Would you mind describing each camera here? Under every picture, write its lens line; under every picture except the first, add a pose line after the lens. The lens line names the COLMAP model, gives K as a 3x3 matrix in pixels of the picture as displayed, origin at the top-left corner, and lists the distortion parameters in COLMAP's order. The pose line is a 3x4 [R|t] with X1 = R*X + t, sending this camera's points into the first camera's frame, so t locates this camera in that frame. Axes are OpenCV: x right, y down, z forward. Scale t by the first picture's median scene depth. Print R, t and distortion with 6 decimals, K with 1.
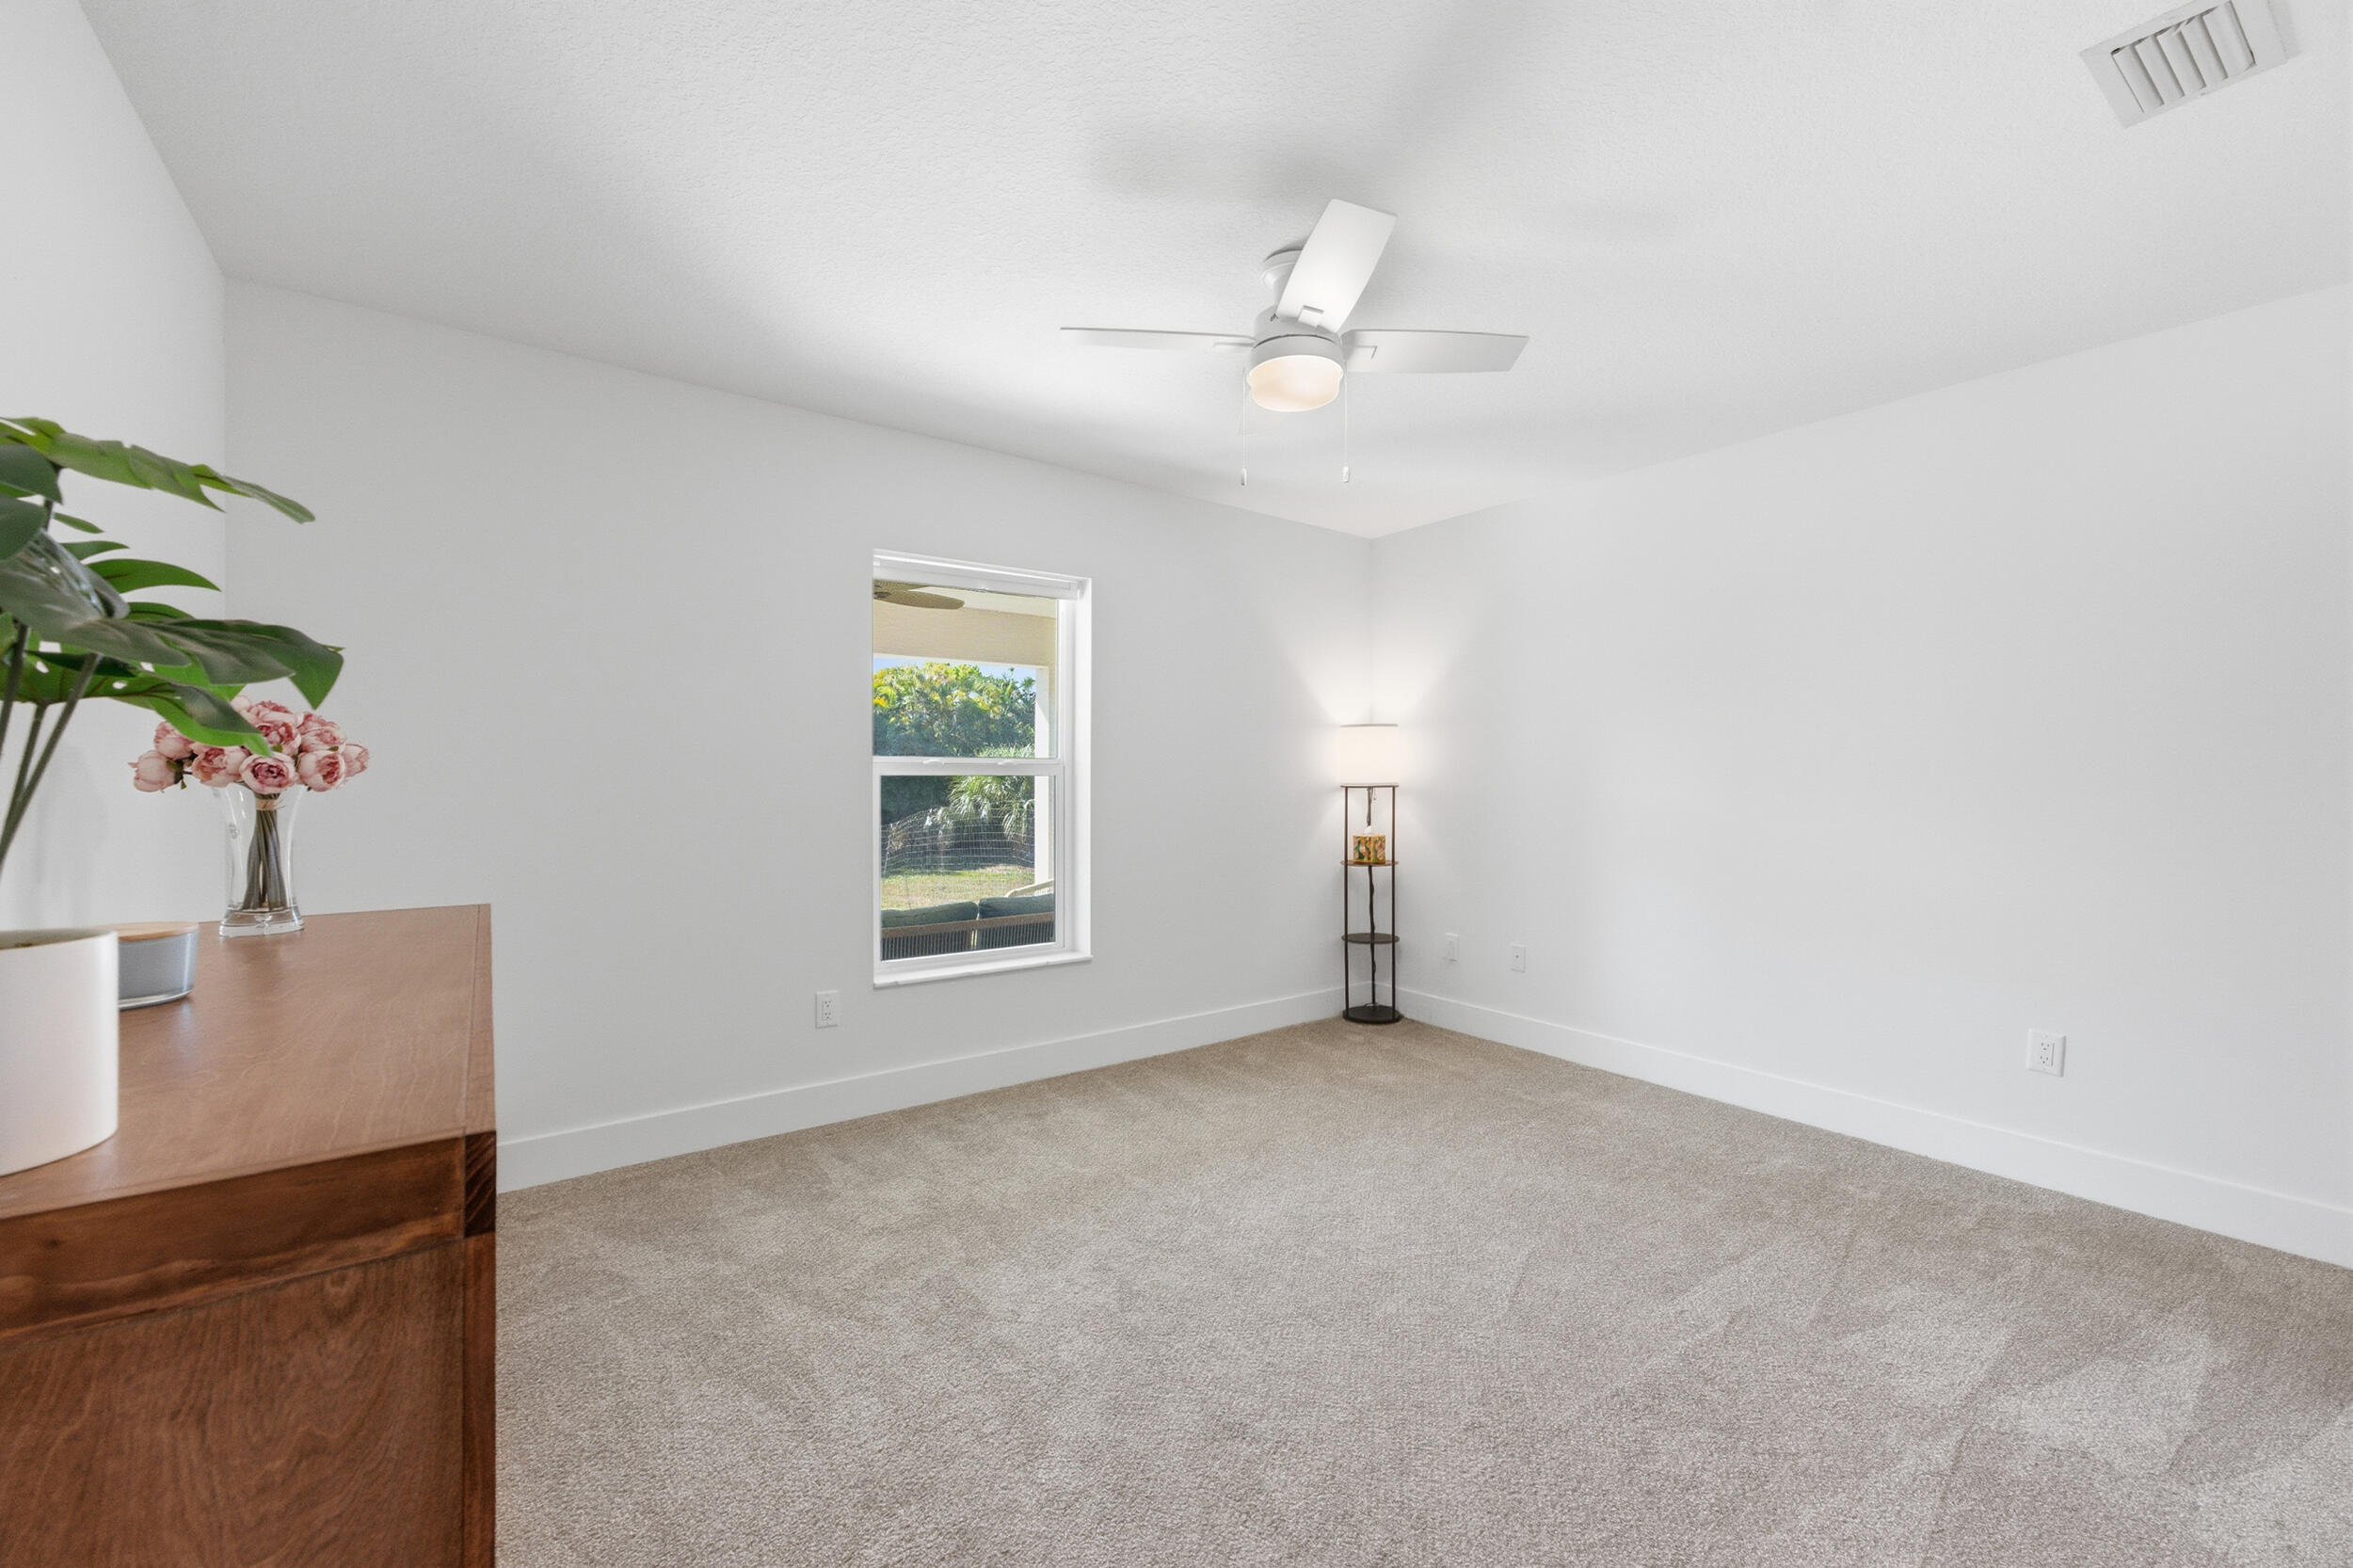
lens RADIAL K [[942.9, 0, 1169.8], [0, 942.9, 790.0], [0, 0, 1]] dist [-0.003242, 0.000477]
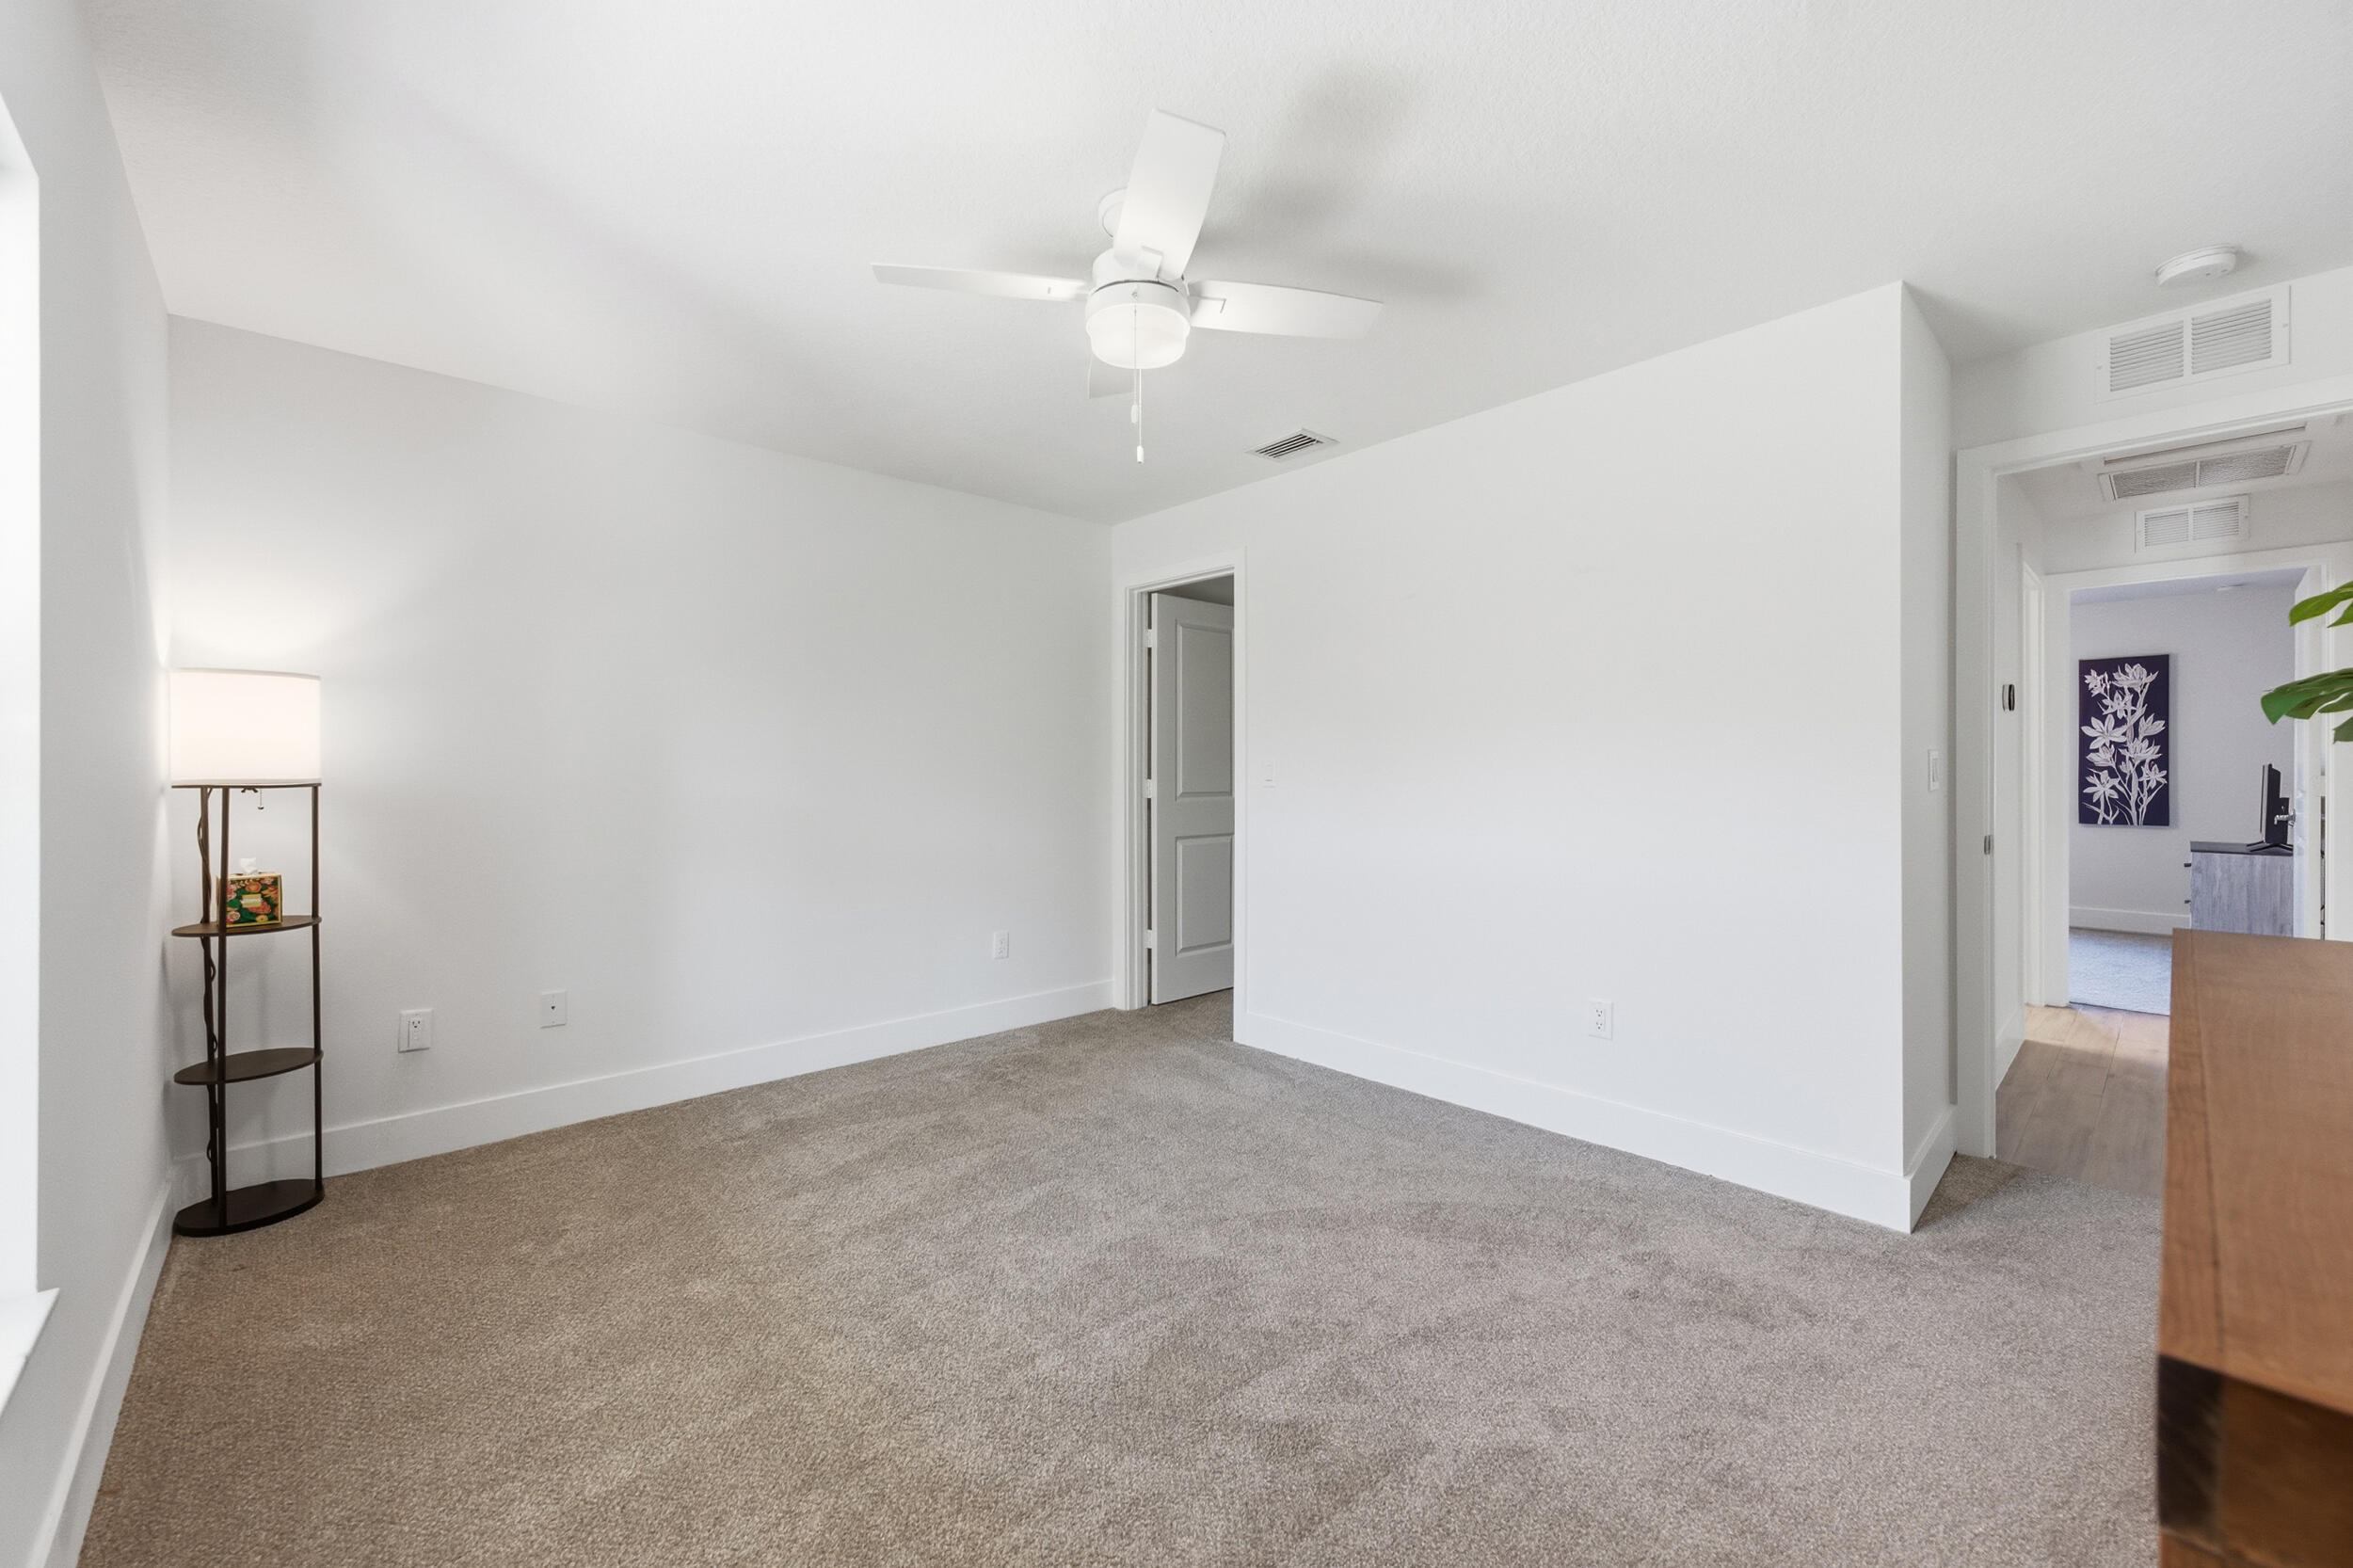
lens RADIAL K [[942.9, 0, 1169.8], [0, 942.9, 790.0], [0, 0, 1]] dist [-0.003242, 0.000477]
pose [[-0.134565, -0.017881, 0.990743, -0.405775], [0.011354, 0.999744, 0.019585, -0.006043], [-0.990840, 0.013885, -0.134327, 0.565062]]
